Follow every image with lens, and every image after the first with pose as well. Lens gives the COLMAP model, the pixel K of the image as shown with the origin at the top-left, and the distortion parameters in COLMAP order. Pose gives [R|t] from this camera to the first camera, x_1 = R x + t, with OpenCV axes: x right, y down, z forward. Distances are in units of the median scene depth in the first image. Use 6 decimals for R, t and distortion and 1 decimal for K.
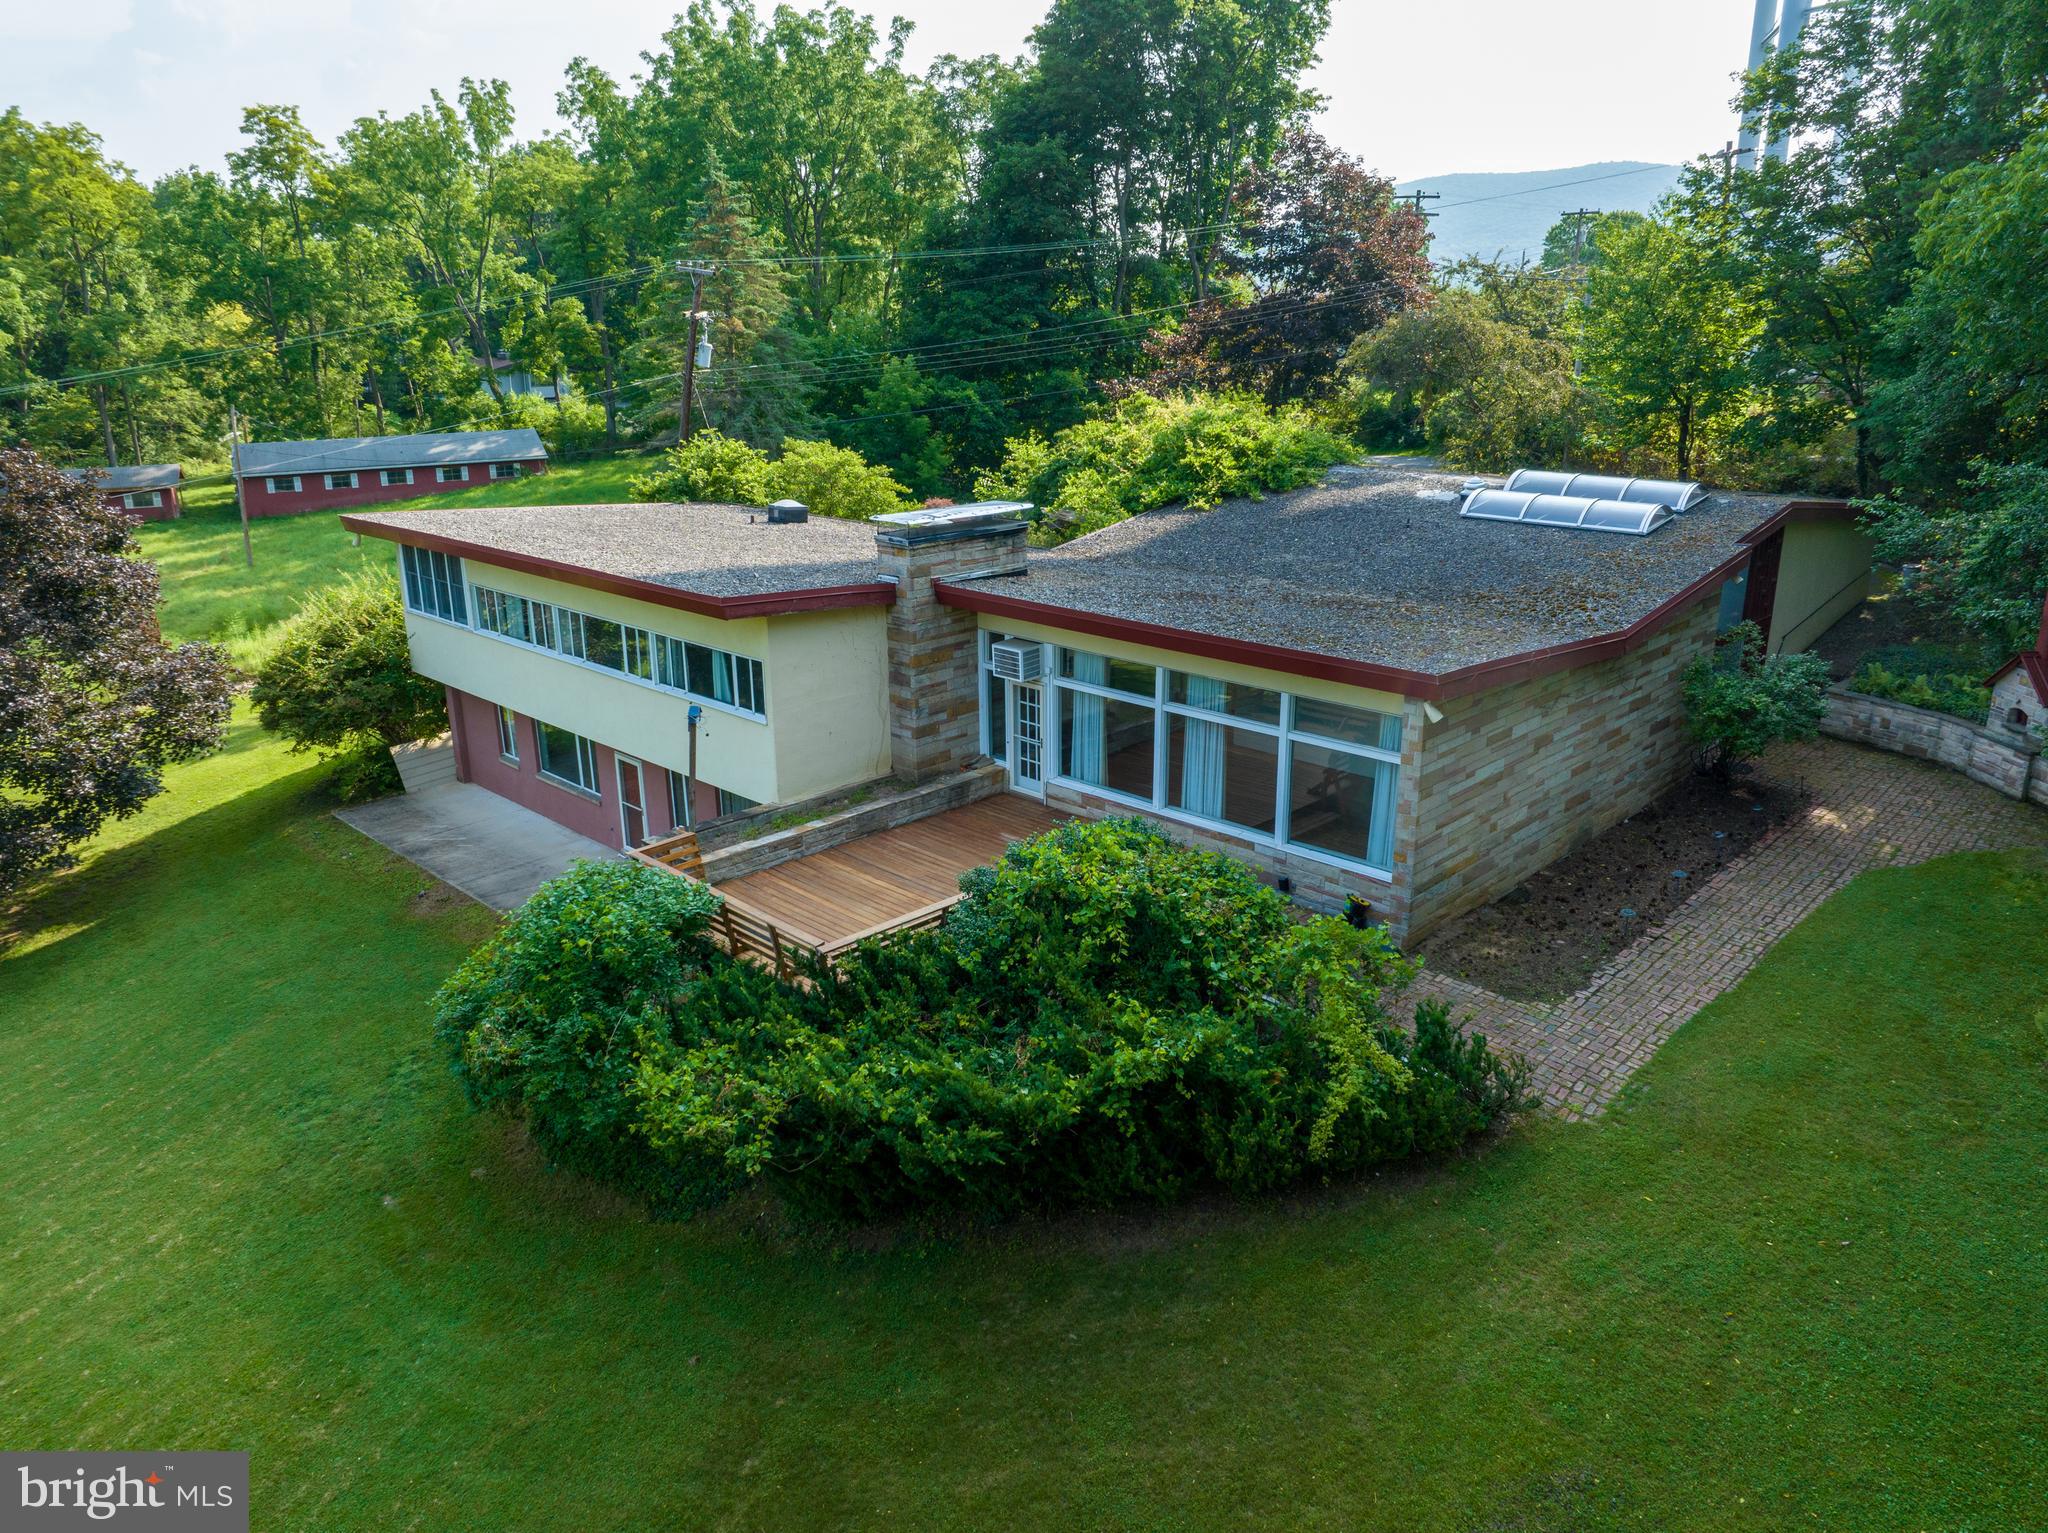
lens RADIAL K [[1449.6, 0, 1020.4], [0, 1449.6, 770.9], [0, 0, 1]] dist [-0.036997, 0.001777]
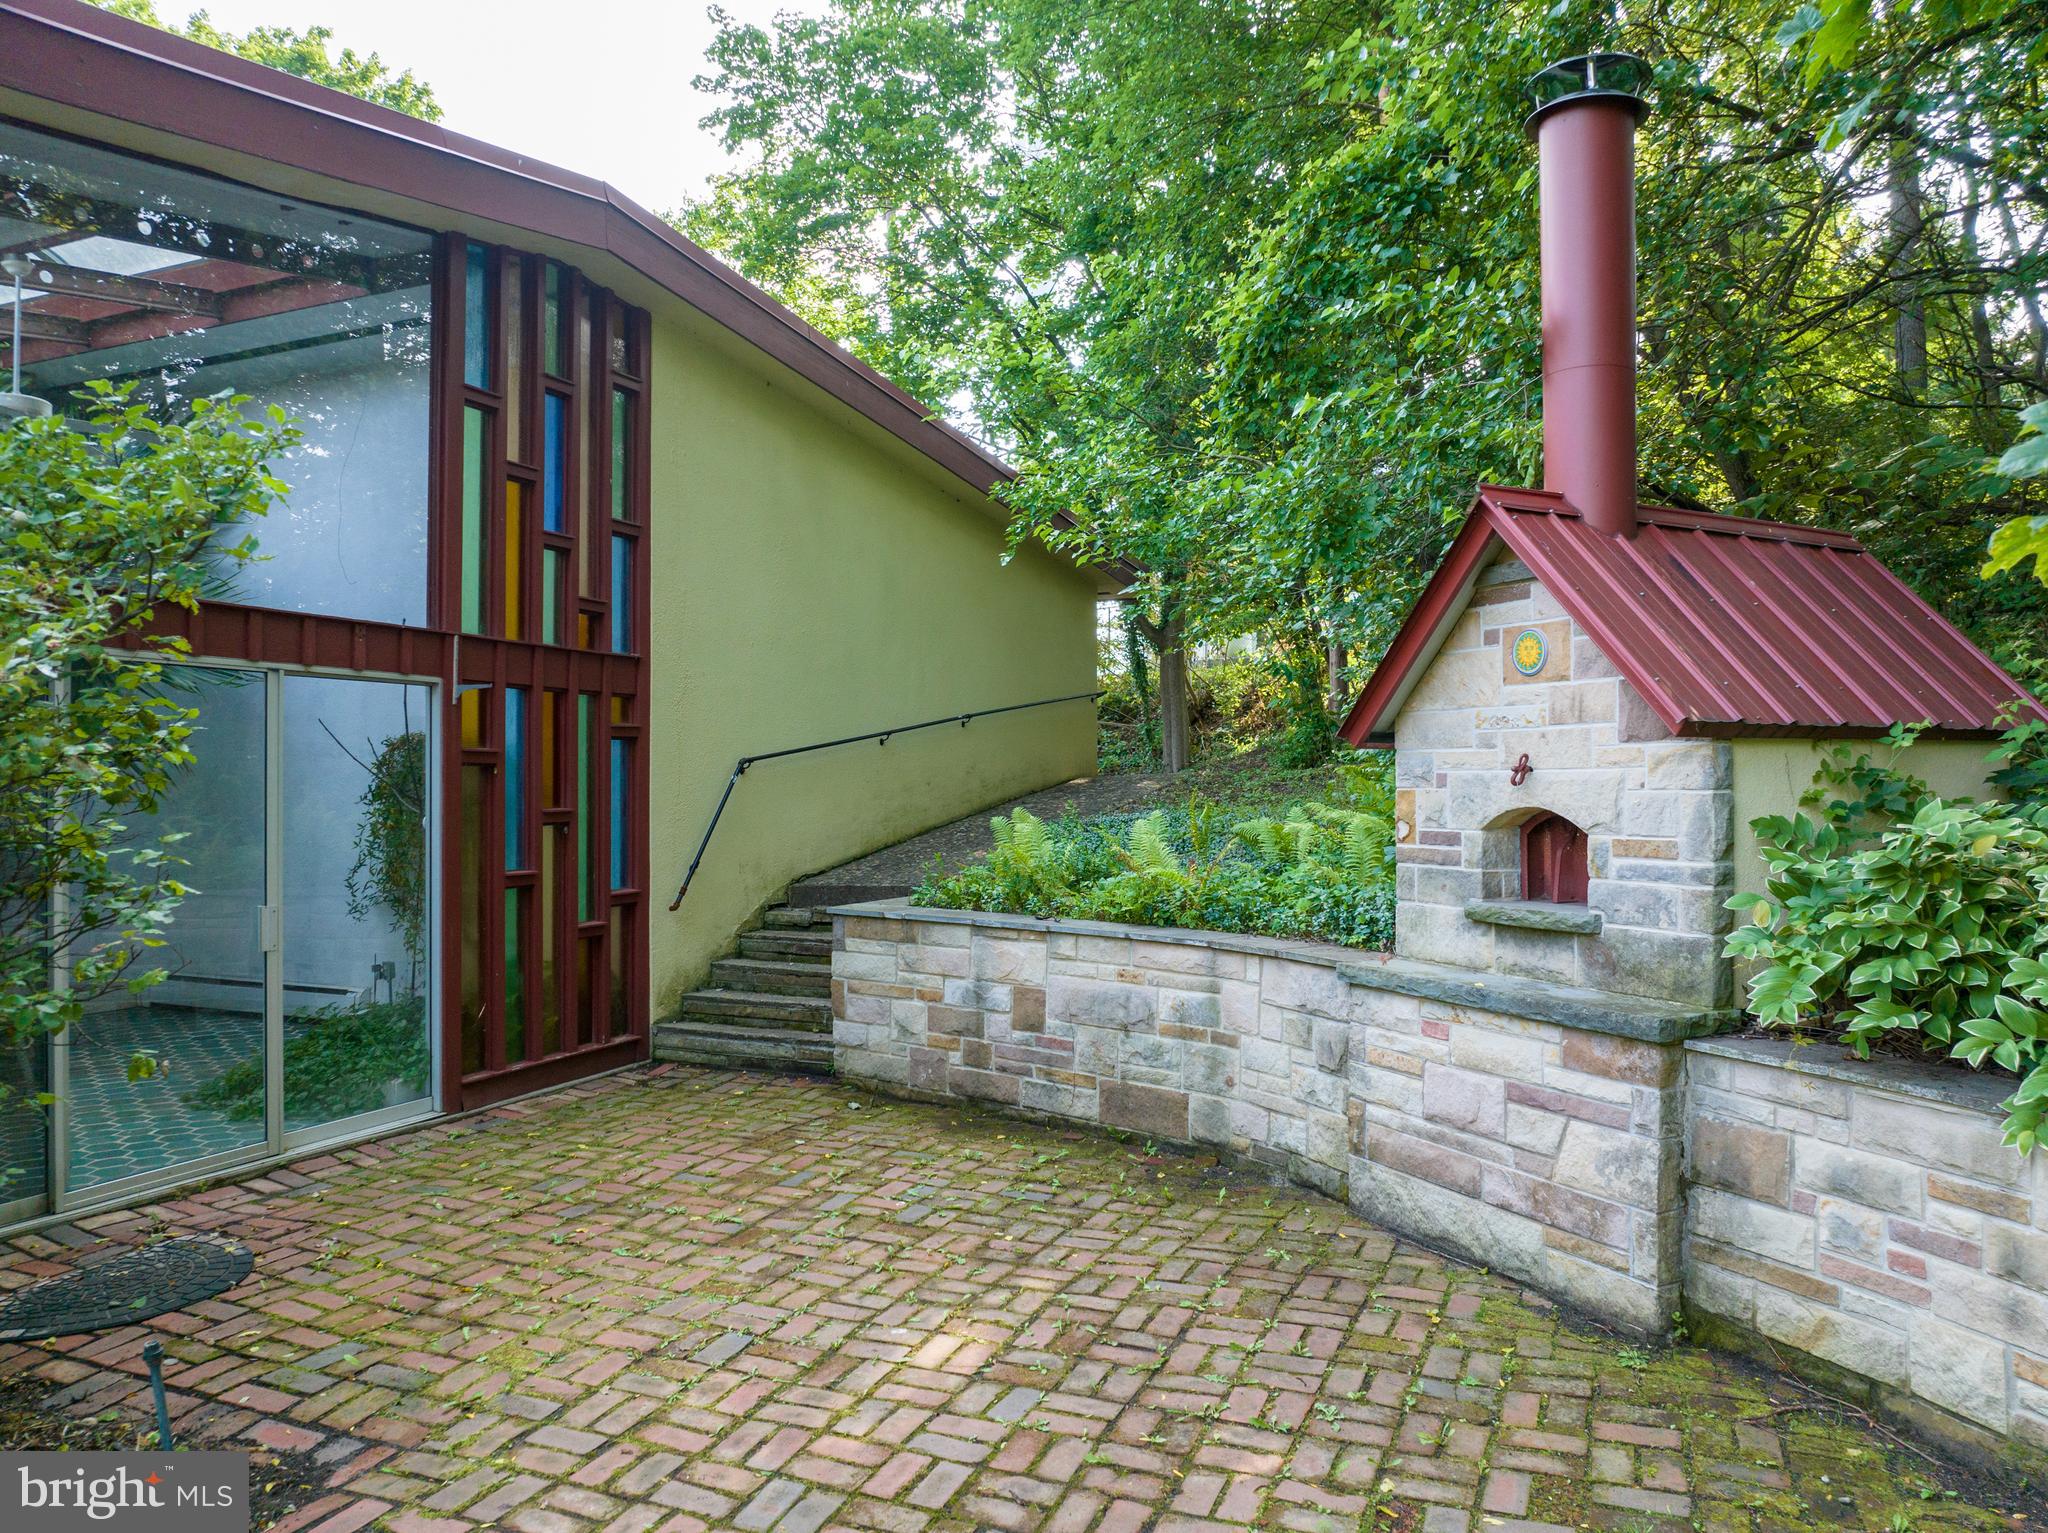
lens RADIAL K [[1449.6, 0, 1023.8], [0, 1449.6, 765.8], [0, 0, 1]] dist [-0.036997, 0.001777]
pose [[0.937331, 0.009643, 0.348306, 0.558134], [0.100611, 0.949548, -0.297044, 0.000130], [-0.333598, 0.313472, 0.889071, 0.829997]]
